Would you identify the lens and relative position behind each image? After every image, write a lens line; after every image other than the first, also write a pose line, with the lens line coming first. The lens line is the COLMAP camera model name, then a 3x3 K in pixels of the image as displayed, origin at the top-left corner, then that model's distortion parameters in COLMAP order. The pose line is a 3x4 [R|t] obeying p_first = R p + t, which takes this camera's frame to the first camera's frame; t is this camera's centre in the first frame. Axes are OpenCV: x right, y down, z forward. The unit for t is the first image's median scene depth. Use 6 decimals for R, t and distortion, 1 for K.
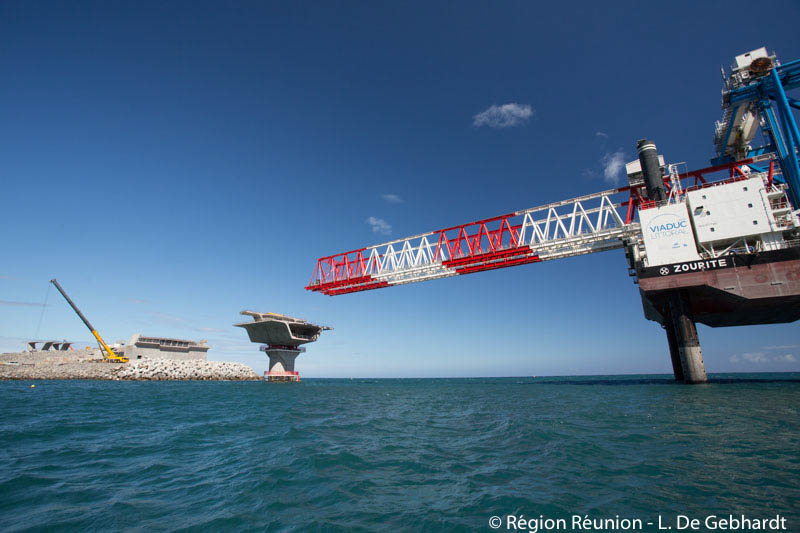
lens RADIAL K [[399.0, 0, 400.0], [0, 399.0, 266.5], [0, 0, 1]] dist [-0.039837, 0.000585]
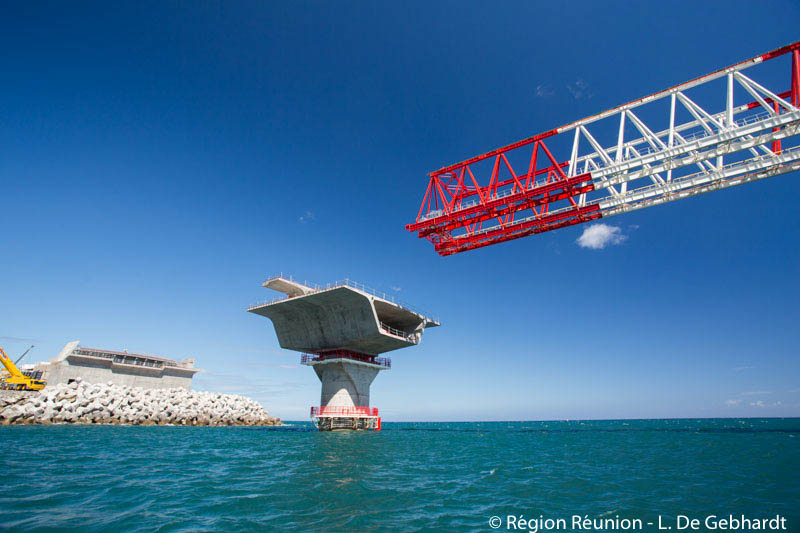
lens RADIAL K [[385.0, 0, 400.0], [0, 385.0, 266.5], [0, 0, 1]] dist [-0.059883, 0.021067]
pose [[0.999563, 0.013329, 0.026393, -0.206218], [-0.010295, 0.993665, -0.111911, 0.121695], [-0.027717, 0.111591, 0.993368, 0.436017]]
